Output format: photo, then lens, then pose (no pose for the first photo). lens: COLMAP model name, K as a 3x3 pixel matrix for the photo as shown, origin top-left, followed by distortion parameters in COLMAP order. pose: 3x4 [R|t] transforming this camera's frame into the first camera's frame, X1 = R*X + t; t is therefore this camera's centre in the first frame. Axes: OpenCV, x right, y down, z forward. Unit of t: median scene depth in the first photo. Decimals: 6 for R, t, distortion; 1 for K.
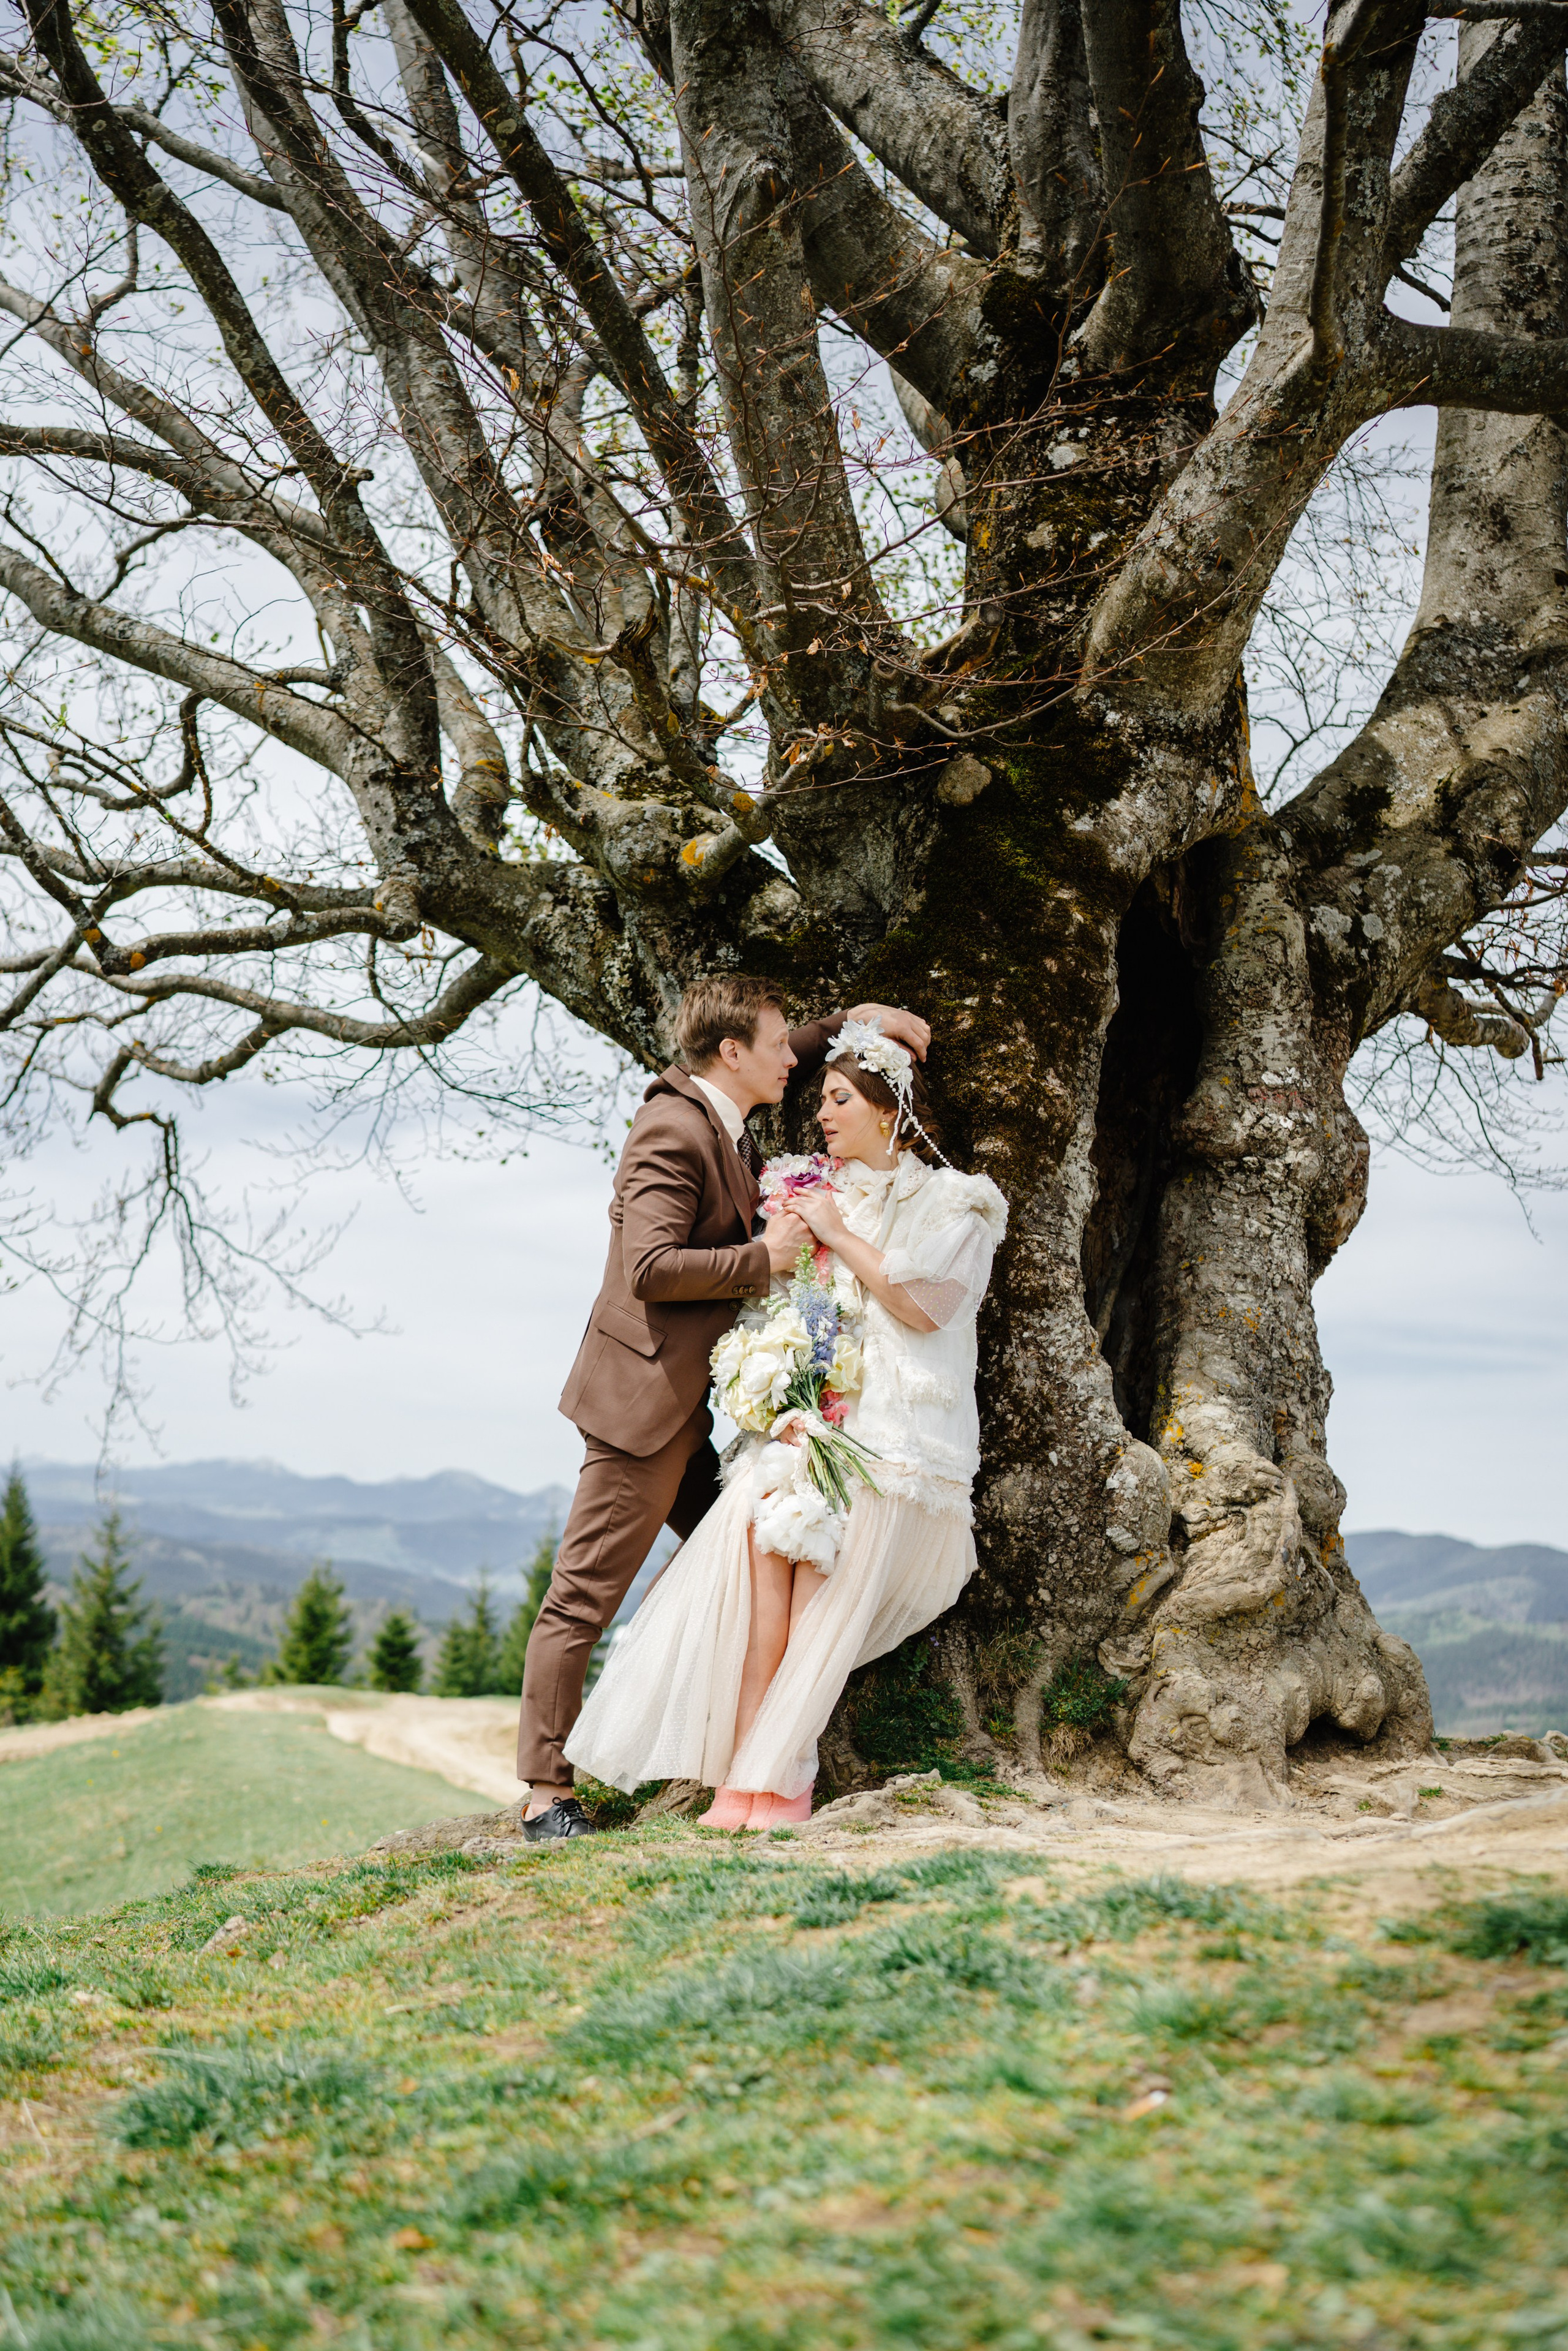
lens RADIAL K [[2240.9, 0, 784.0], [0, 2240.9, 1175.5], [0, 0, 1]] dist [-0.197903, 0.222199]
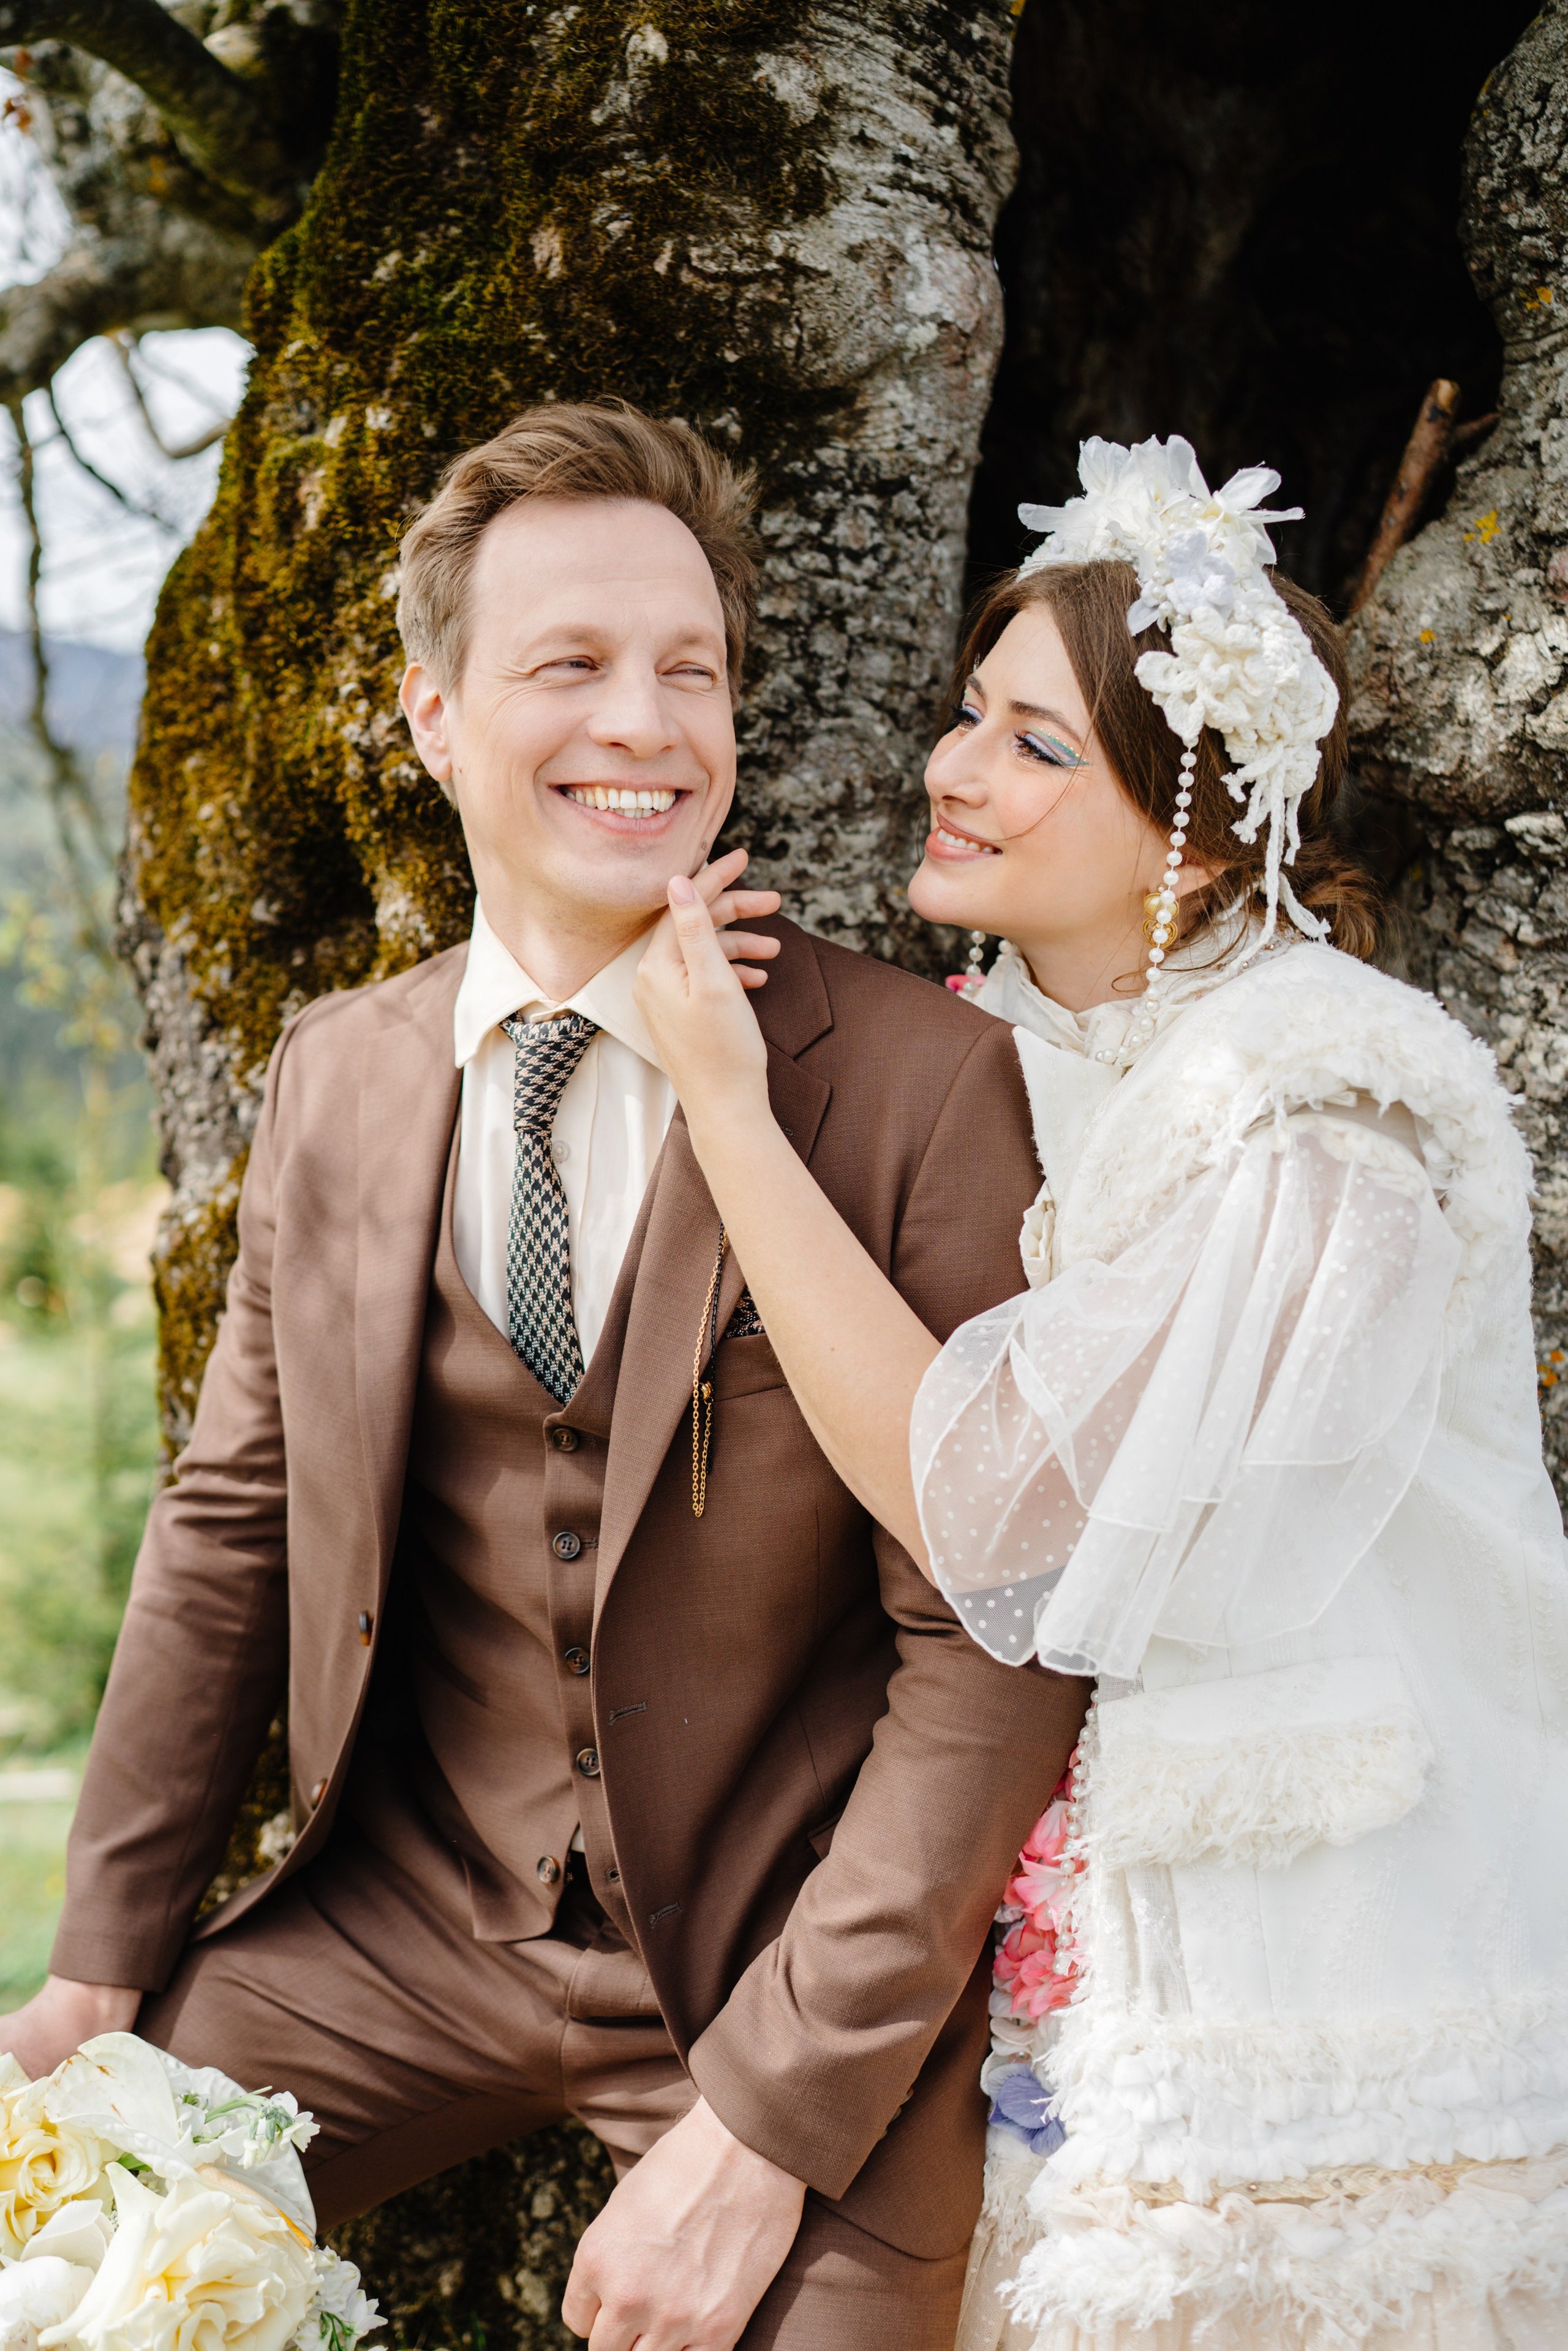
lens RADIAL K [[2251.0, 0, 777.8], [0, 2251.0, 1180.1], [0, 0, 1]] dist [-0.180999, 0.249329]
pose [[0.810473, 0.052330, -0.583434, 0.290407], [0.125069, 0.957576, 0.259626, -0.046668], [0.572269, -0.283390, 0.769545, 0.715826]]
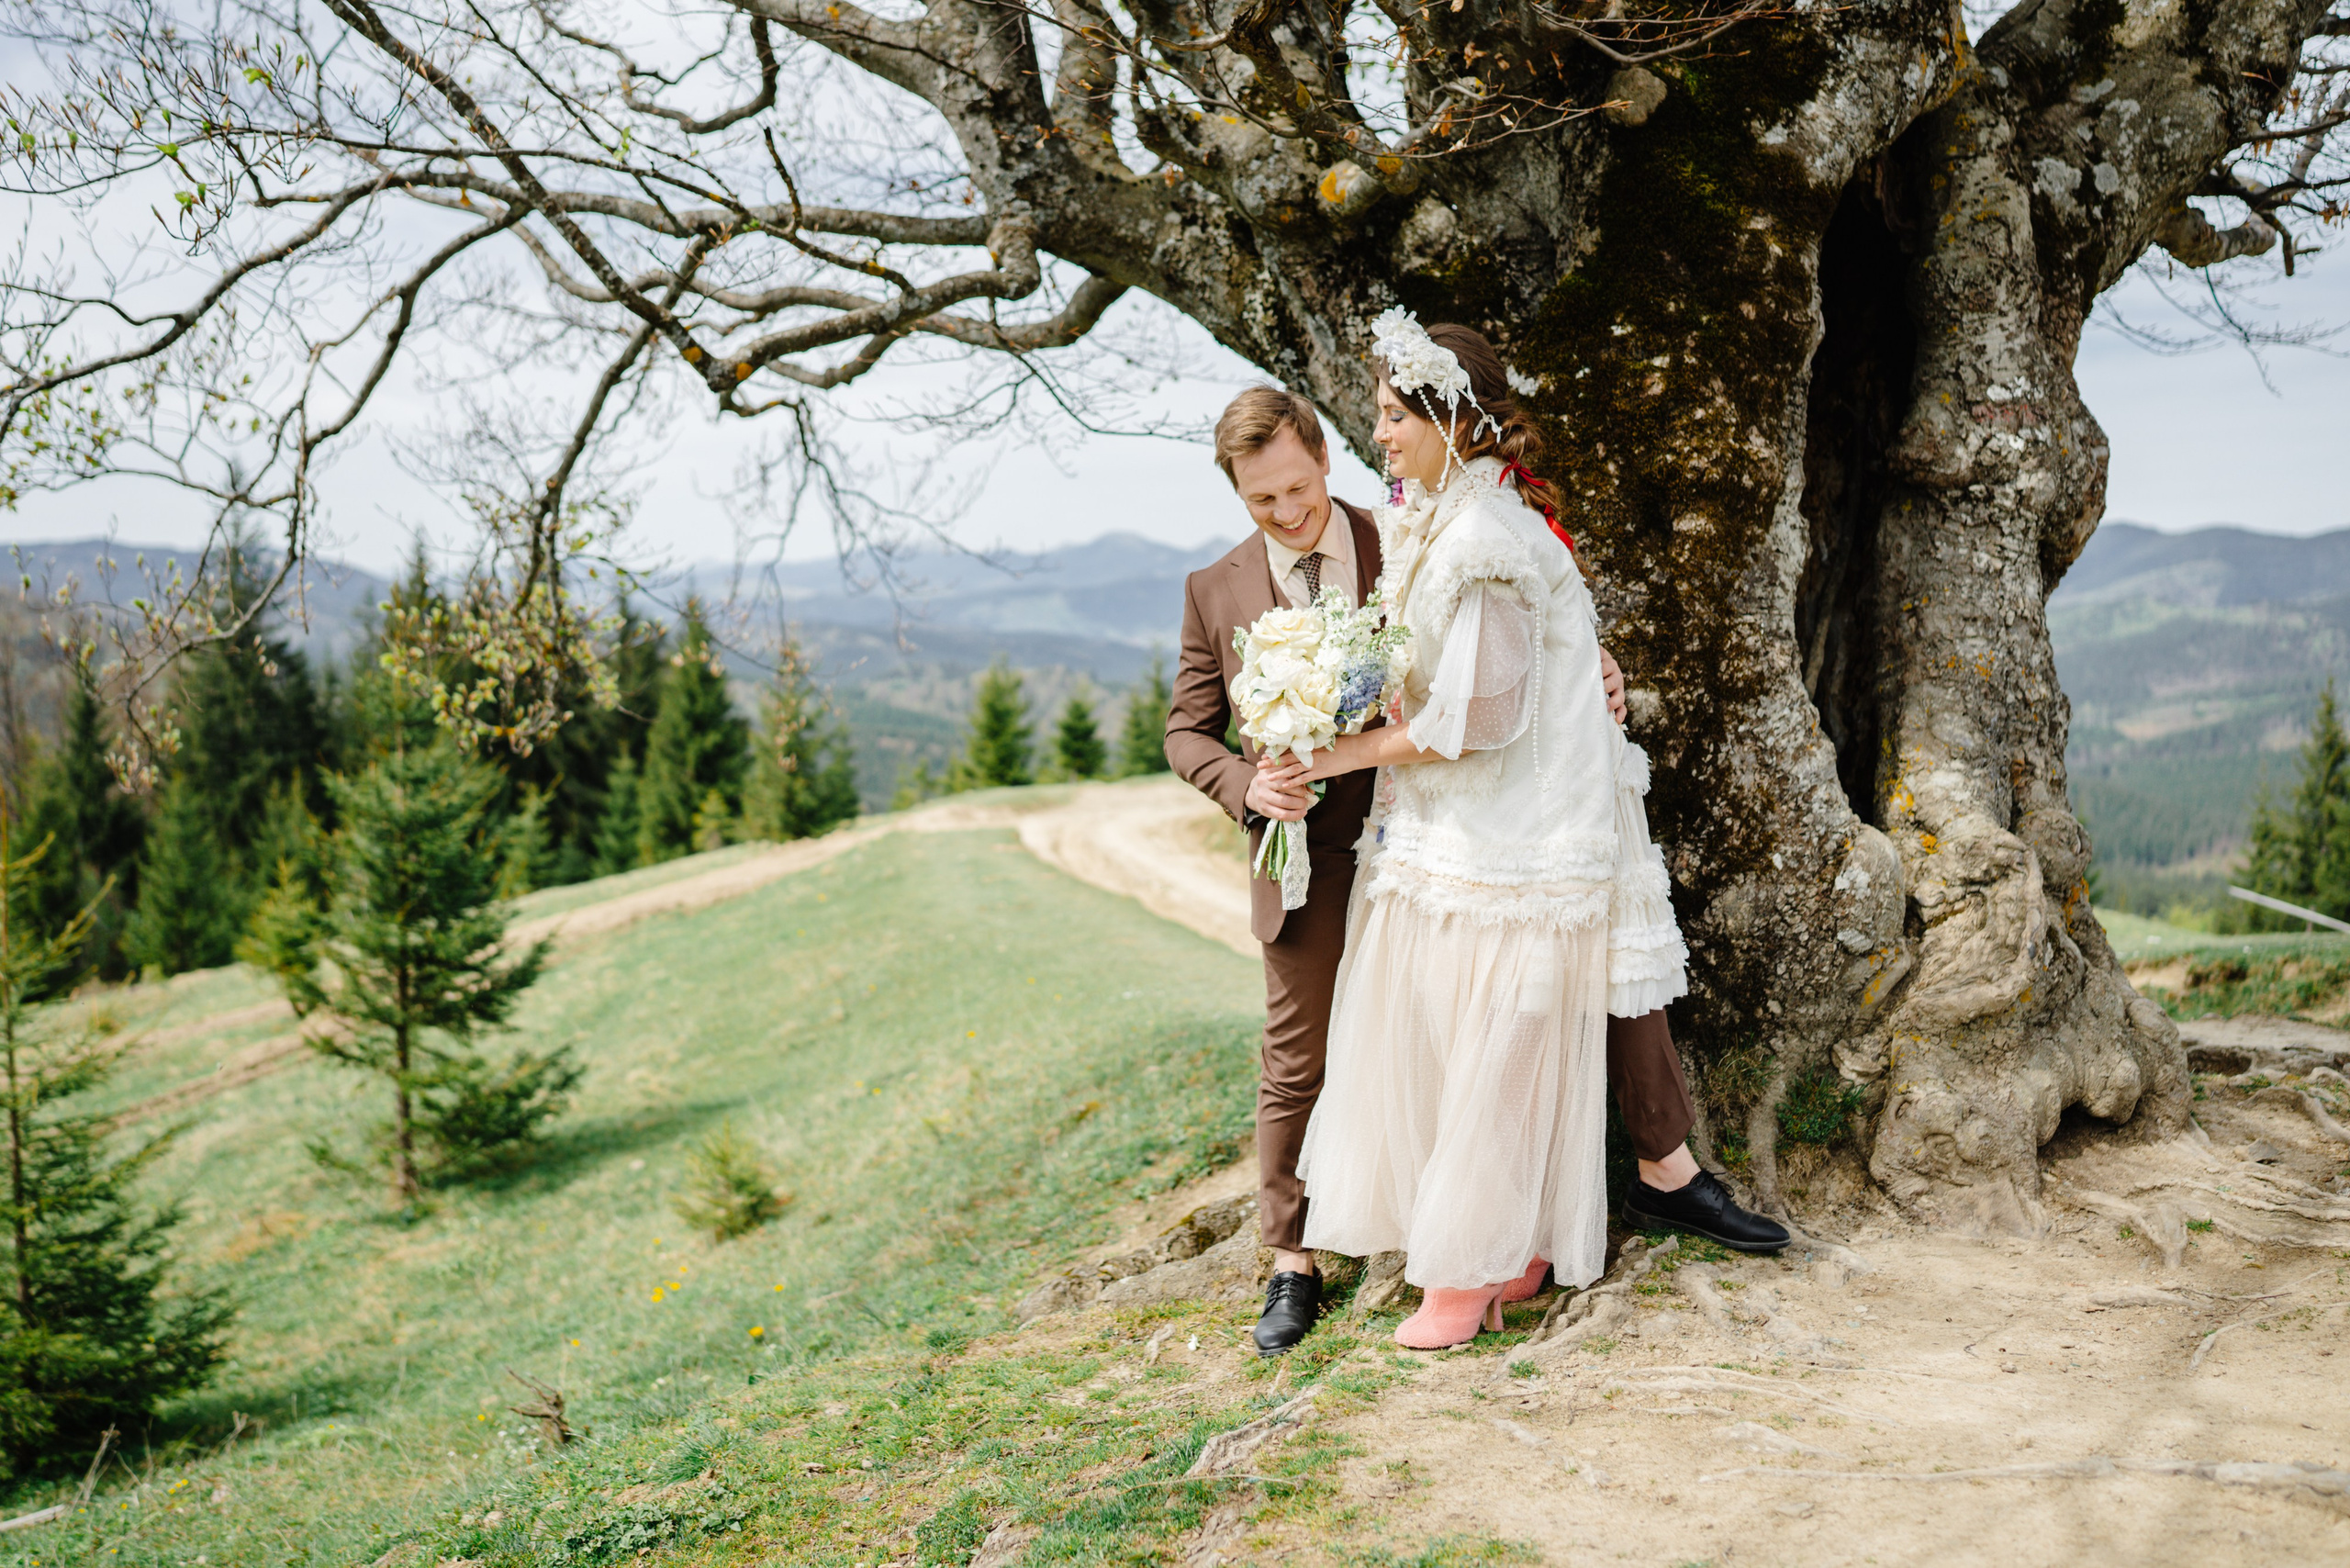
lens RADIAL K [[2240.5, 0, 1164.7], [0, 2240.5, 768.5], [0, 0, 1]] dist [-0.196965, 0.231171]
pose [[0.988596, -0.071161, -0.132720, -0.006469], [0.101272, 0.966416, 0.236185, -0.138048], [0.111456, -0.246932, 0.962602, 0.080630]]
